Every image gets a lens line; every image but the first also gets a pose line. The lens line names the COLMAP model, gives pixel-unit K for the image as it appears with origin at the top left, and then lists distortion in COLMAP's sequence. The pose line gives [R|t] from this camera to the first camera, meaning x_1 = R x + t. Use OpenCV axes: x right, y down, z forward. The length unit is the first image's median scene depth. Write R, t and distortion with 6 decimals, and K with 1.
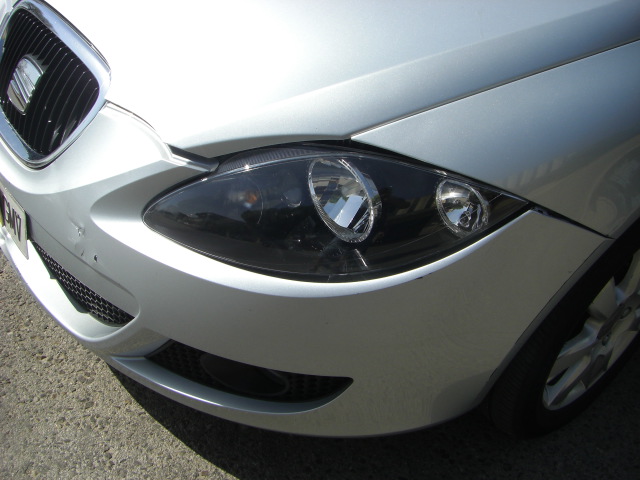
lens RADIAL K [[731.0, 0, 309.9], [0, 731.0, 204.5], [0, 0, 1]] dist [-0.165249, 0.103849]
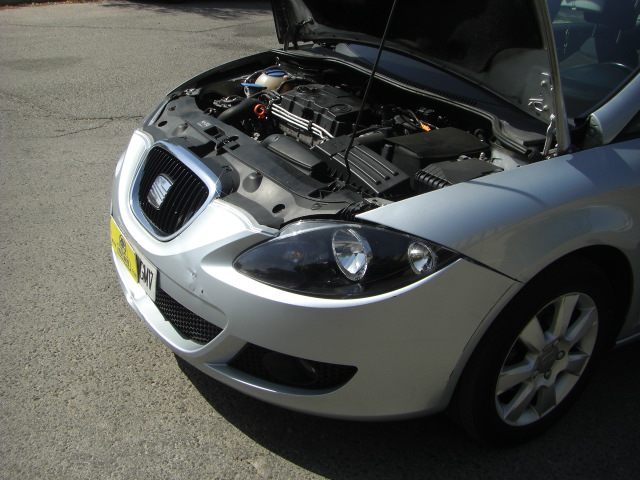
lens RADIAL K [[731.0, 0, 309.9], [0, 731.0, 204.5], [0, 0, 1]] dist [-0.165249, 0.103849]
pose [[0.995883, 0.008415, -0.090257, 0.083727], [-0.028056, 0.975404, -0.218633, 0.210155], [0.086198, 0.220265, 0.971624, -0.559356]]
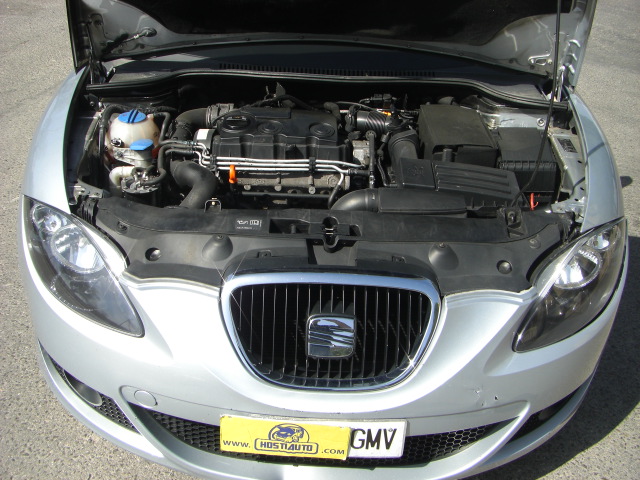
lens RADIAL K [[731.0, 0, 309.9], [0, 731.0, 204.5], [0, 0, 1]] dist [-0.165249, 0.103849]
pose [[0.609136, -0.442853, 0.657901, -1.110253], [0.468445, 0.870301, 0.152104, -0.552748], [-0.639932, 0.215539, 0.737584, 0.125646]]
